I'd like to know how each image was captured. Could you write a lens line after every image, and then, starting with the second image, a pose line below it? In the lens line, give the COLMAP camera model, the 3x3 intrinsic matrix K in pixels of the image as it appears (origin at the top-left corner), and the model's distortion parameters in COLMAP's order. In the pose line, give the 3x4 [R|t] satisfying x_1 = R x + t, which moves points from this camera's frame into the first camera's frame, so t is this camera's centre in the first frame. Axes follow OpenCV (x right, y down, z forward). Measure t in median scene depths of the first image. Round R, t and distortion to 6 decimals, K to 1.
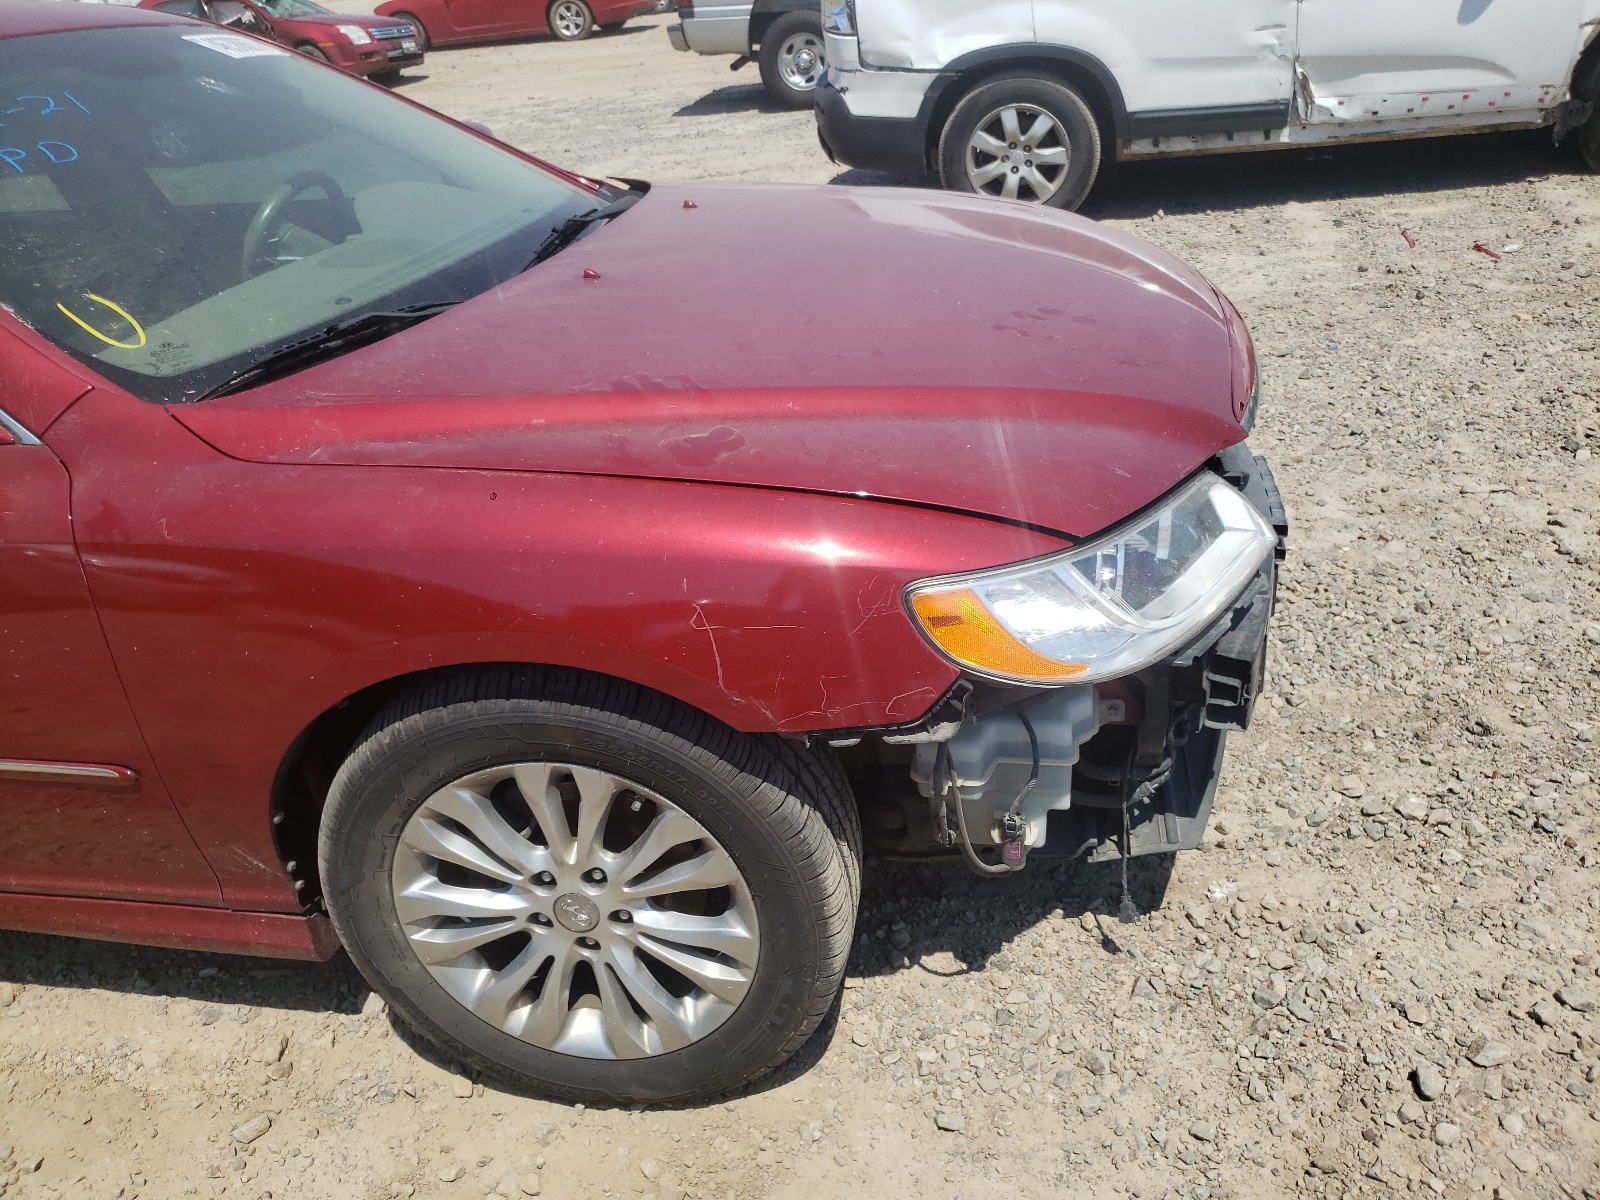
lens RADIAL K [[1232.4, 0, 800.5], [0, 1232.4, 602.2], [0, 0, 1]] dist [0.025375, -0.003211]
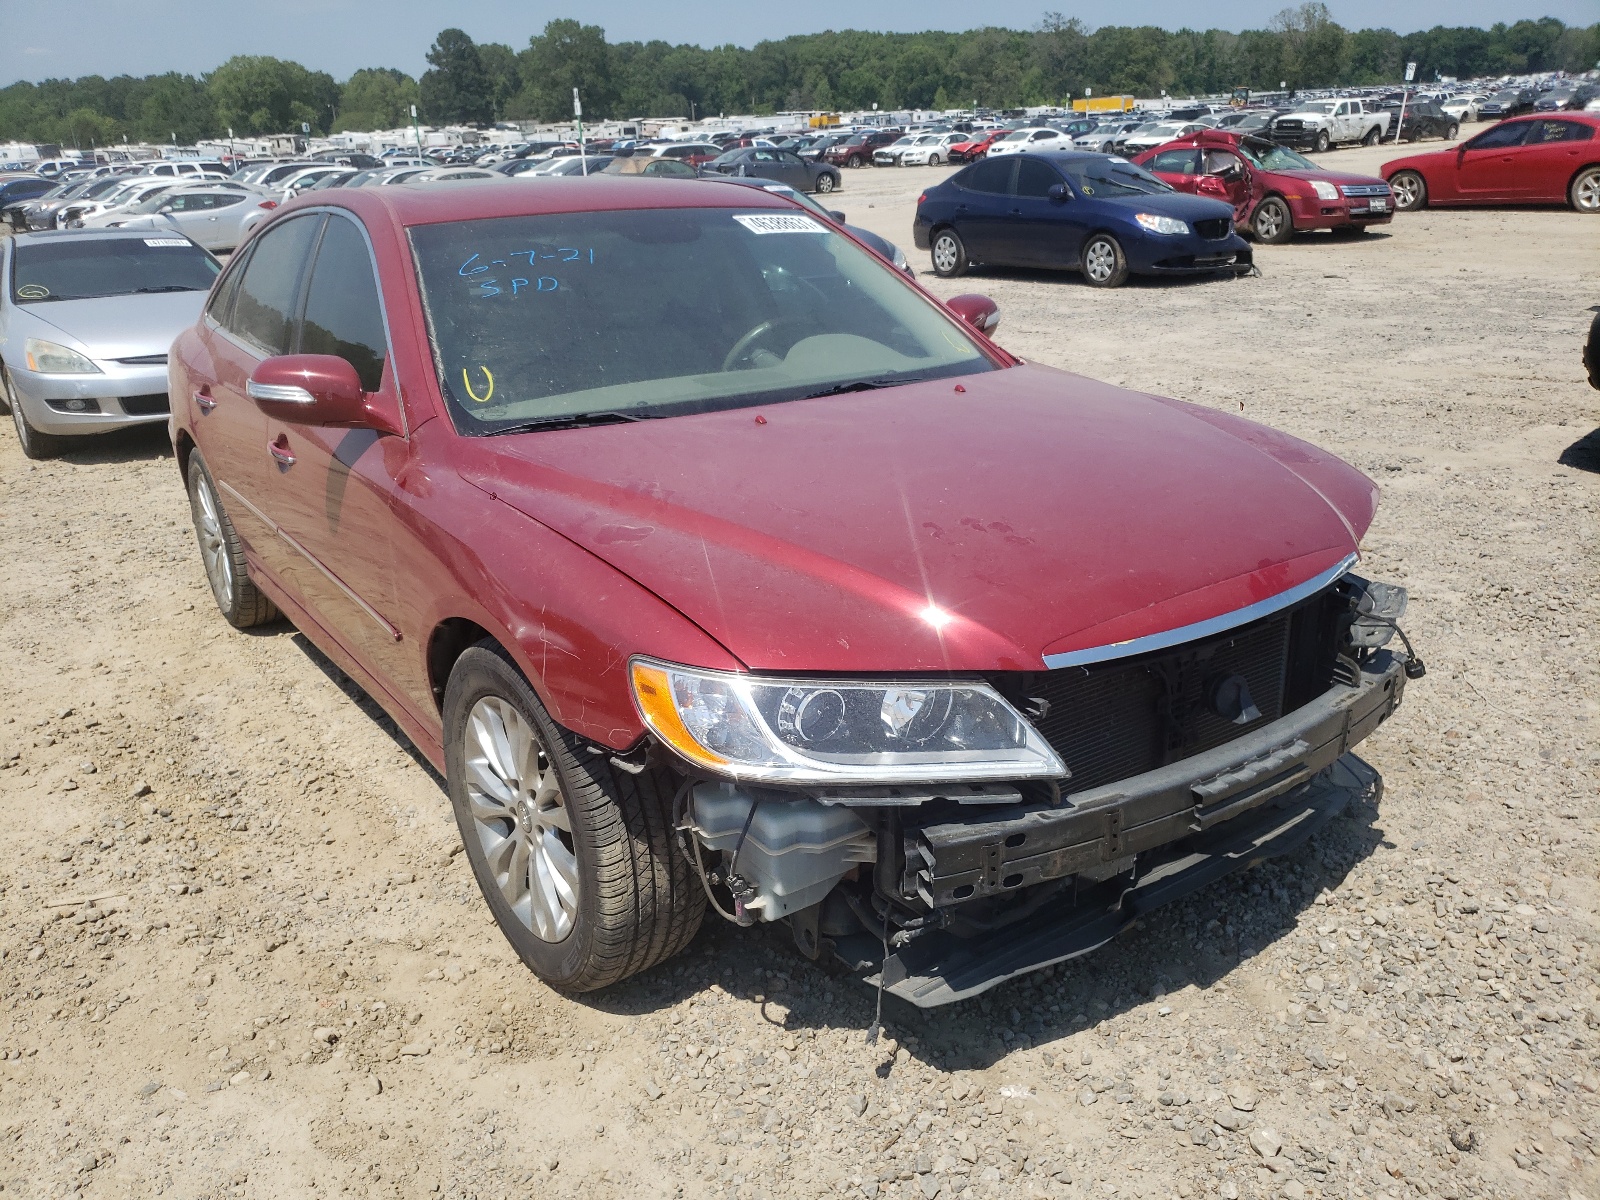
lens RADIAL K [[1232.4, 0, 797.1], [0, 1232.4, 611.9], [0, 0, 1]] dist [0.025375, -0.003211]
pose [[0.725476, 0.301355, -0.618765, 0.758177], [-0.356127, 0.933697, 0.037192, -0.126416], [0.588947, 0.193377, 0.784695, -0.012391]]
